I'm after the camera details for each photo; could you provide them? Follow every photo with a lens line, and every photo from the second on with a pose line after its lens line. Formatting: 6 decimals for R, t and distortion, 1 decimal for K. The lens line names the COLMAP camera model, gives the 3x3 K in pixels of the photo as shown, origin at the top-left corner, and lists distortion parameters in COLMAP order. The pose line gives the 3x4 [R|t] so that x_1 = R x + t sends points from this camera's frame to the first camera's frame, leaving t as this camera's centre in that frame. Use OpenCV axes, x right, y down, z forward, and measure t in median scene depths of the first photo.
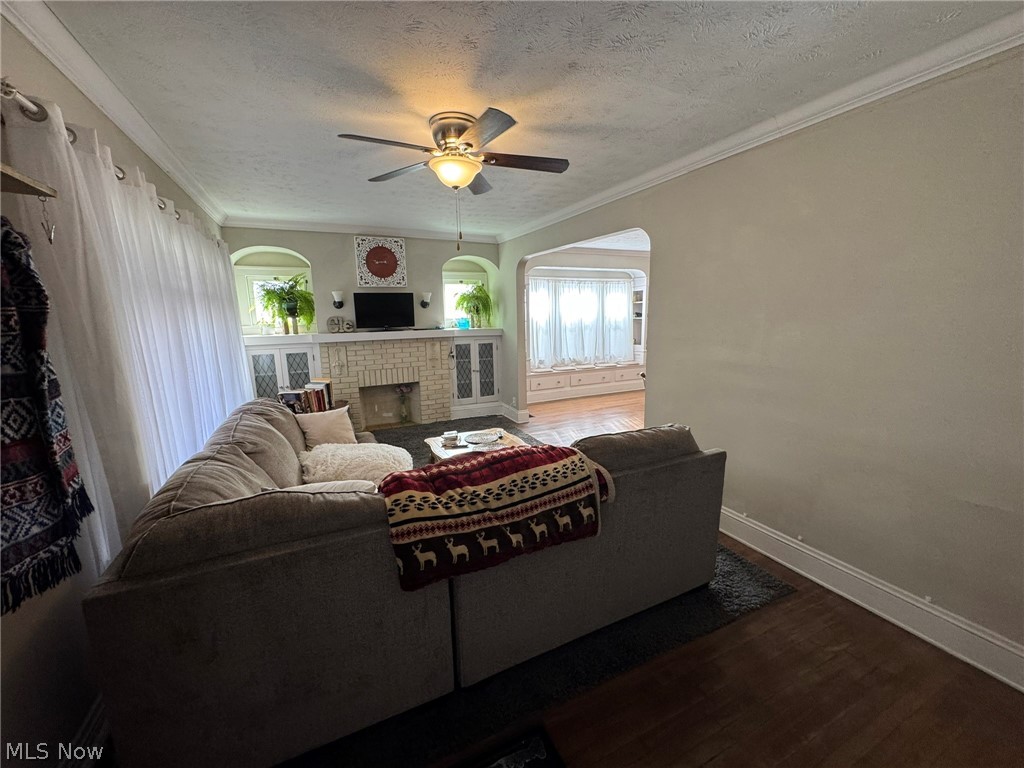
lens RADIAL K [[408.4, 0, 512.3], [0, 408.4, 388.3], [0, 0, 1]] dist [0.000881, 0.000025]
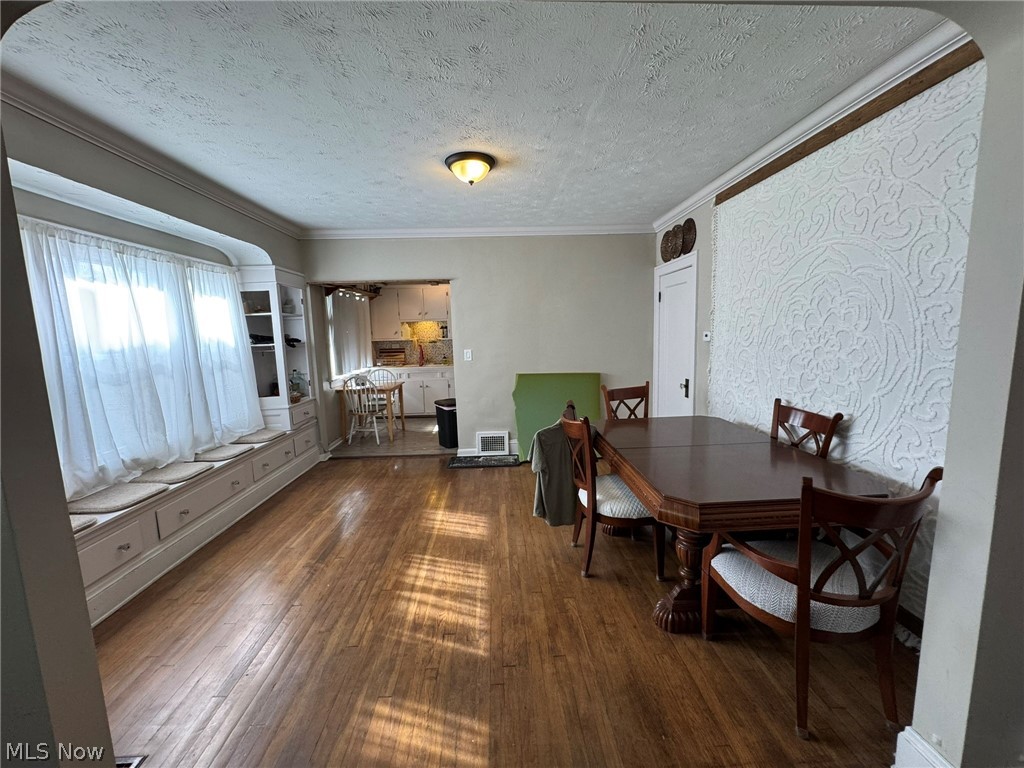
lens RADIAL K [[408.4, 0, 514.8], [0, 408.4, 382.0], [0, 0, 1]] dist [0.000881, 0.000025]
pose [[0.382660, -0.097888, 0.918689, -0.044051], [0.178219, 0.983516, 0.030562, -0.088176], [-0.906537, 0.152033, 0.393798, 0.535023]]
